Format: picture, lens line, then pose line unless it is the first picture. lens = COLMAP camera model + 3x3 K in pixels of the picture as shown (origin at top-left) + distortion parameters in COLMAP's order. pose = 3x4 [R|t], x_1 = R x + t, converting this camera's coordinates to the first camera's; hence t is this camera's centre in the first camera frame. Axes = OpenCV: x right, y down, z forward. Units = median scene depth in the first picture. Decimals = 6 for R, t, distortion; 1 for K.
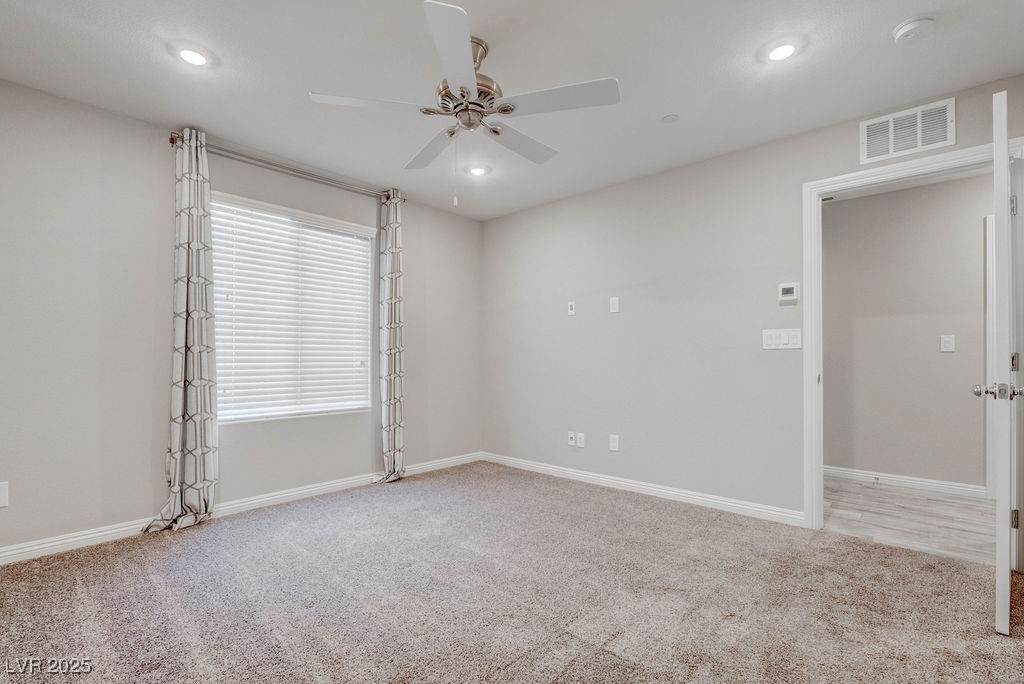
lens RADIAL K [[473.7, 0, 510.0], [0, 473.7, 352.1], [0, 0, 1]] dist [-0.018224, 0.000478]
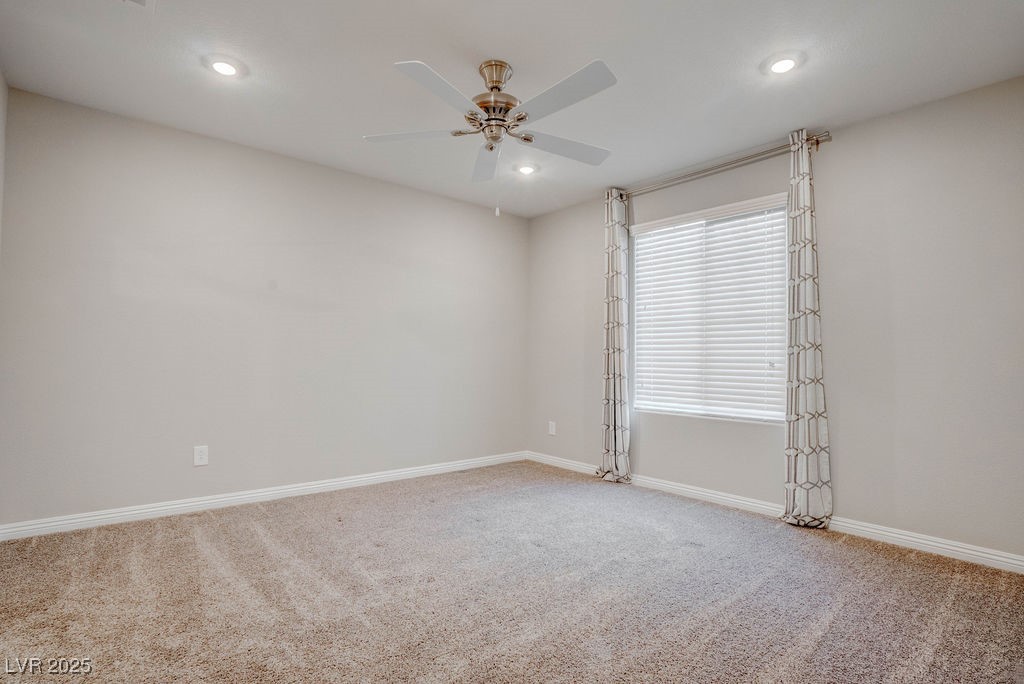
lens RADIAL K [[480.0, 0, 508.4], [0, 480.0, 352.3], [0, 0, 1]] dist [-0.009875, 0.000672]
pose [[-0.099900, -0.012639, -0.994917, 0.652719], [0.004050, 0.999906, -0.013109, 0.013056], [0.994989, -0.005339, -0.099839, 0.752963]]
